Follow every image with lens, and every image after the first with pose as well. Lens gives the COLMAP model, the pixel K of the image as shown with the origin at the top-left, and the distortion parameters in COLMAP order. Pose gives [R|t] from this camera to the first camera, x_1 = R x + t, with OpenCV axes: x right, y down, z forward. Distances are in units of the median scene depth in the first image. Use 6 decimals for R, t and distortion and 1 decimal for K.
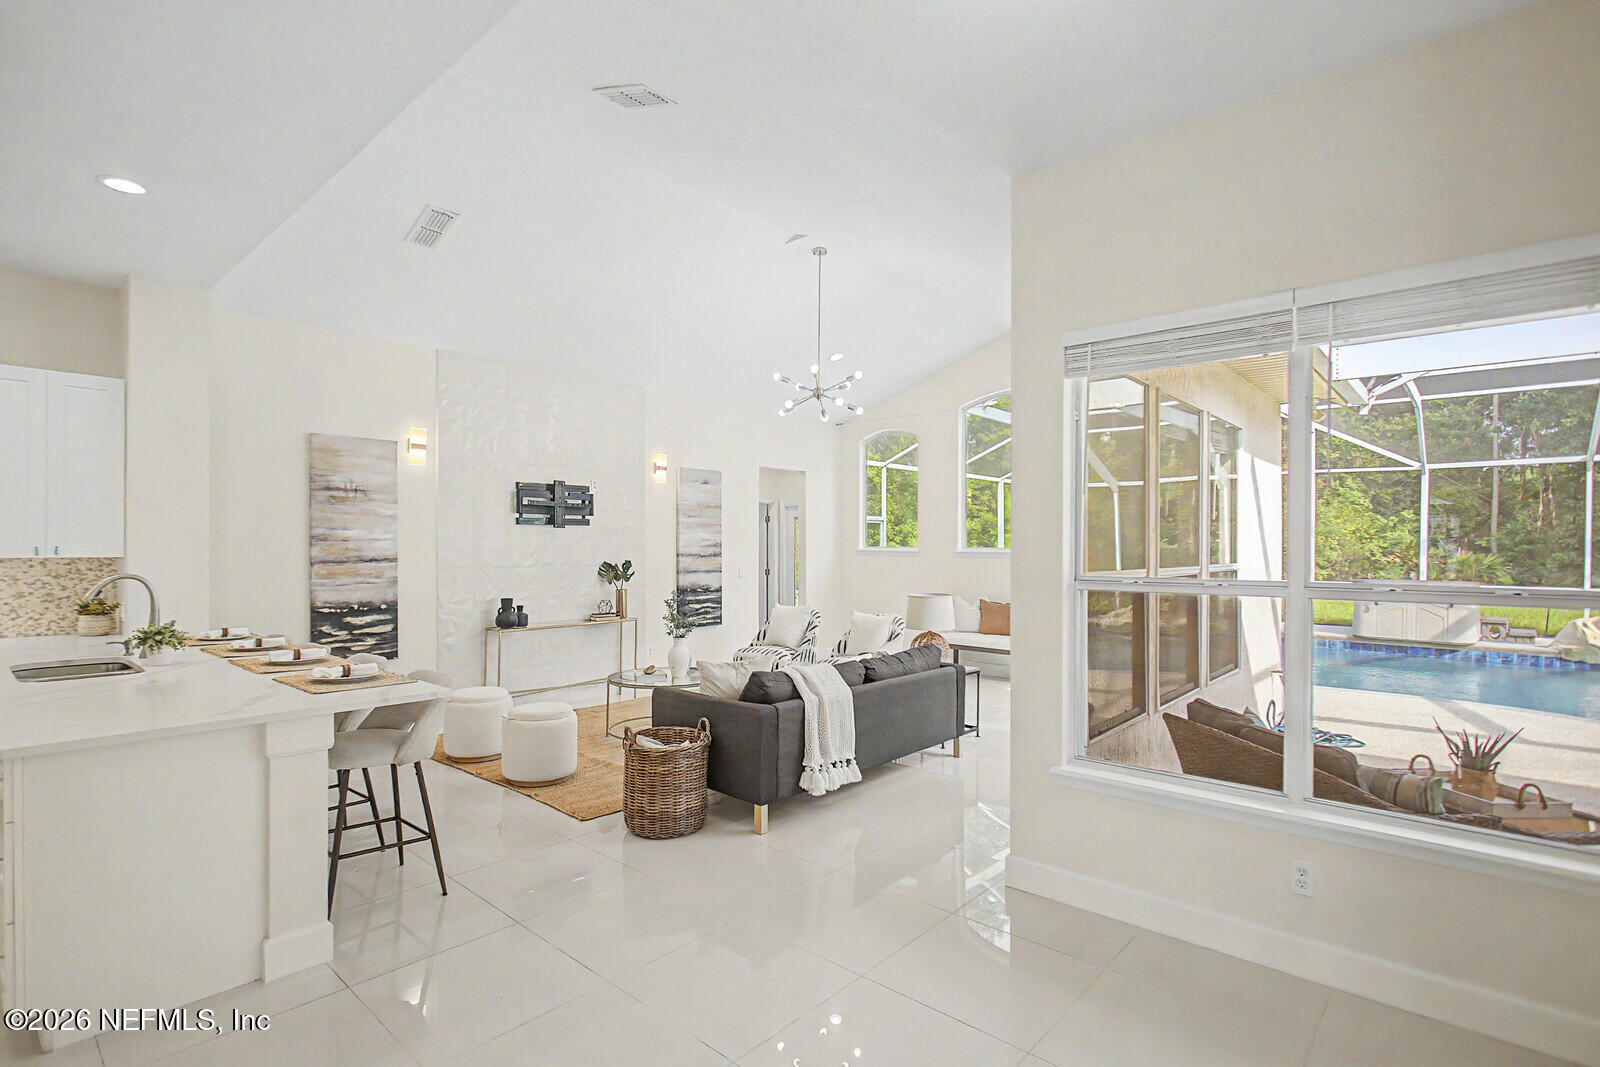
lens RADIAL K [[766.4, 0, 791.1], [0, 766.4, 549.8], [0, 0, 1]] dist [-0.013704, 0.002982]
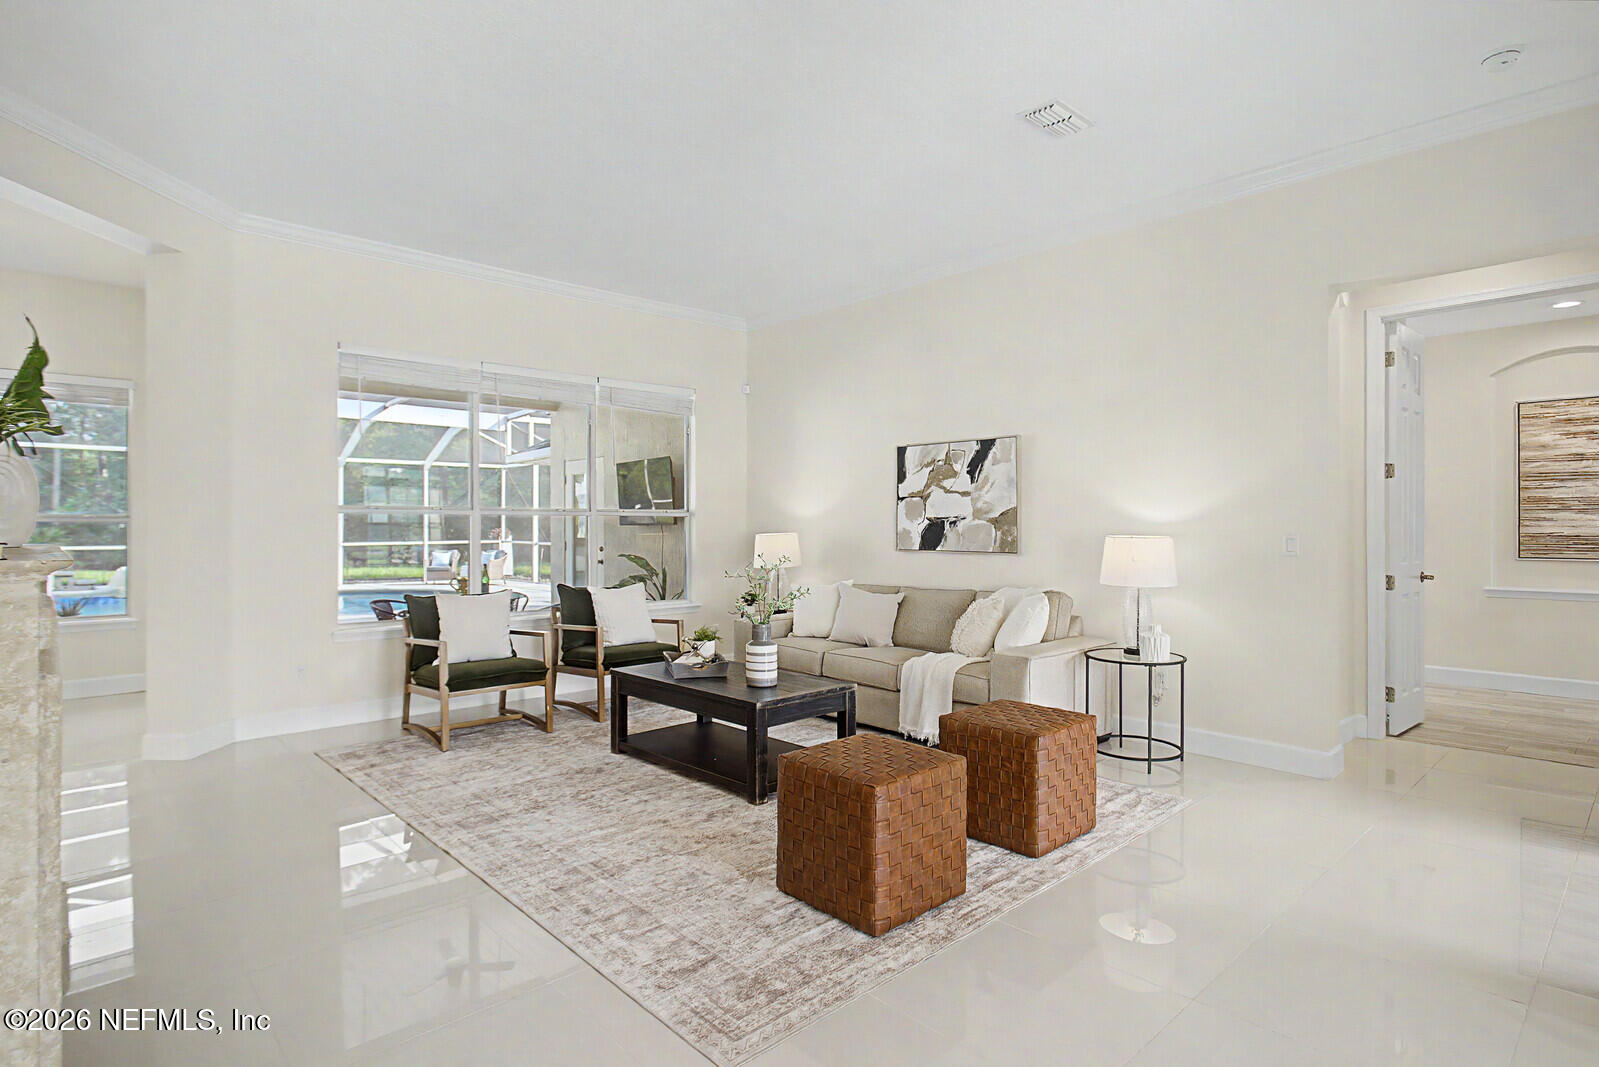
lens RADIAL K [[842.3, 0, 795.0], [0, 842.3, 522.7], [0, 0, 1]] dist [-0.007387, -0.000538]
pose [[0.095765, -0.000652, 0.995404, -0.585588], [0.009469, 0.999955, -0.000256, 0.035184], [-0.995359, 0.009450, 0.095767, -0.586578]]
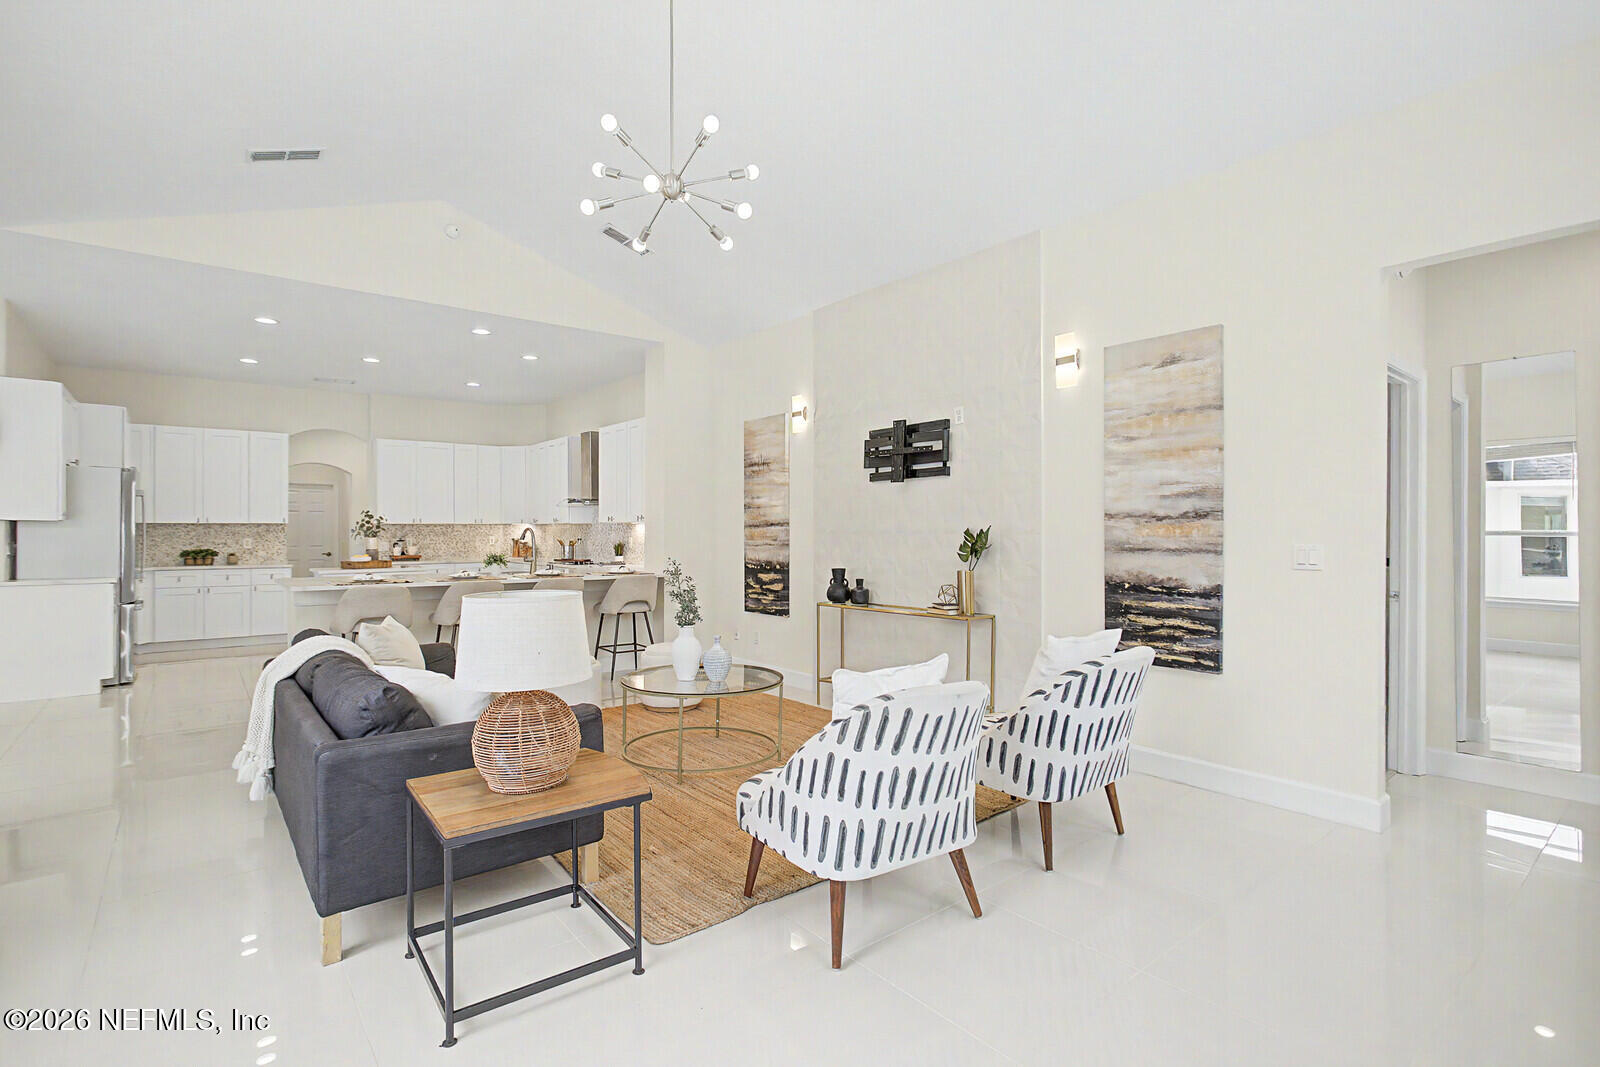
lens RADIAL K [[766.4, 0, 791.3], [0, 766.4, 534.9], [0, 0, 1]] dist [-0.013704, 0.002982]
pose [[-0.167088, 0.001841, -0.985940, 0.541696], [-0.002486, 0.999994, 0.002289, 0.025797], [0.985939, 0.002834, -0.167082, 1.191440]]
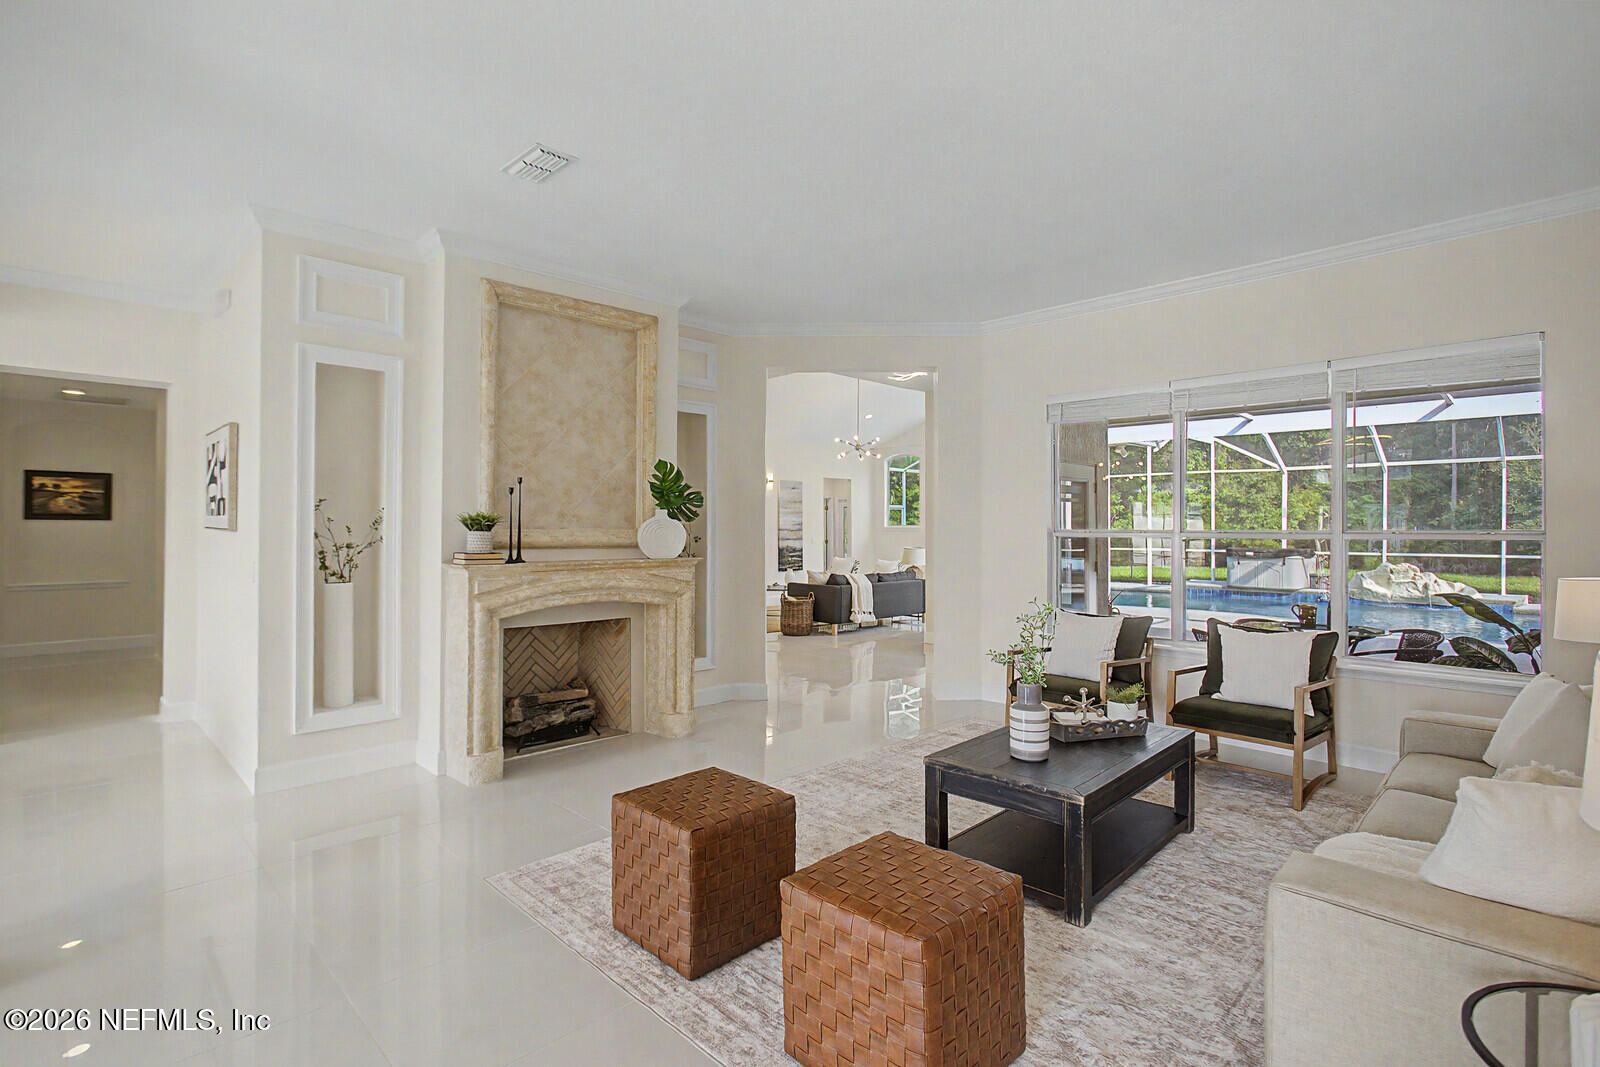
lens RADIAL K [[766.4, 0, 775.2], [0, 766.4, 527.7], [0, 0, 1]] dist [-0.013704, 0.002982]
pose [[0.996868, -0.001665, -0.079062, -0.022930], [0.001342, 0.999991, -0.004131, 0.013151], [0.079068, 0.004012, 0.996861, -1.028173]]
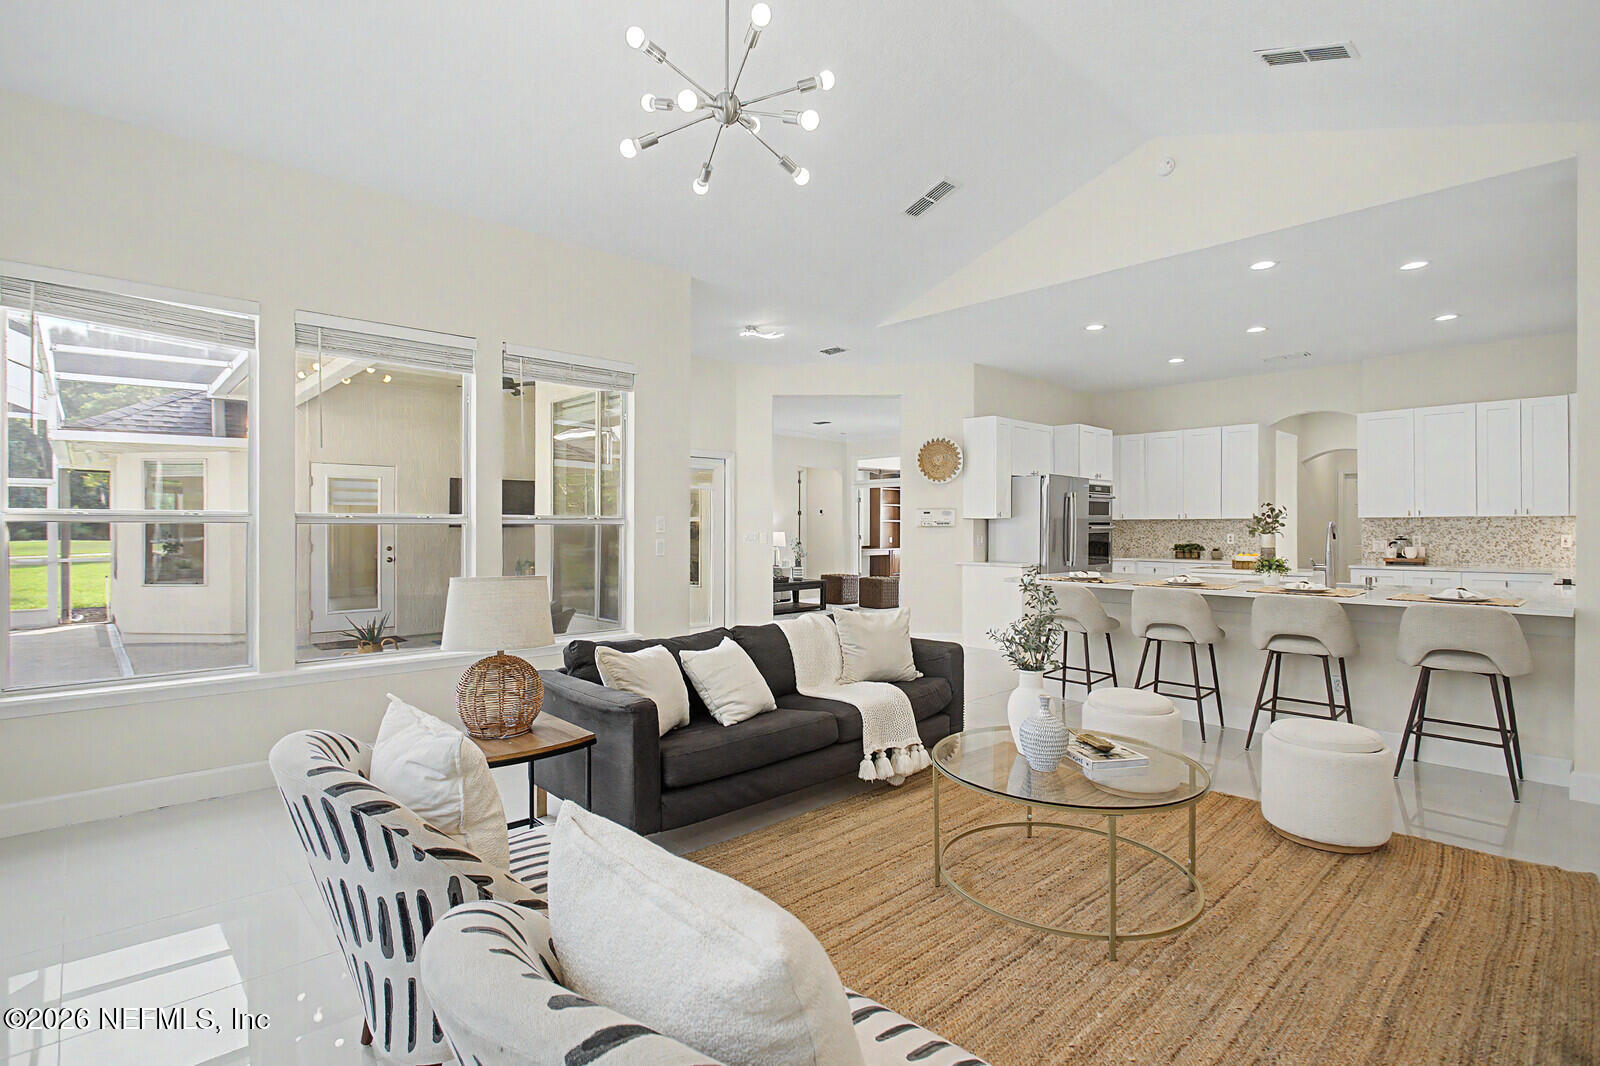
lens RADIAL K [[766.4, 0, 788.6], [0, 766.4, 524.5], [0, 0, 1]] dist [-0.013704, 0.002982]
pose [[-0.996522, -0.004291, 0.083224, -0.028657], [-0.004337, 0.999991, -0.000376, 0.024322], [-0.083221, -0.000736, -0.996531, 1.449099]]
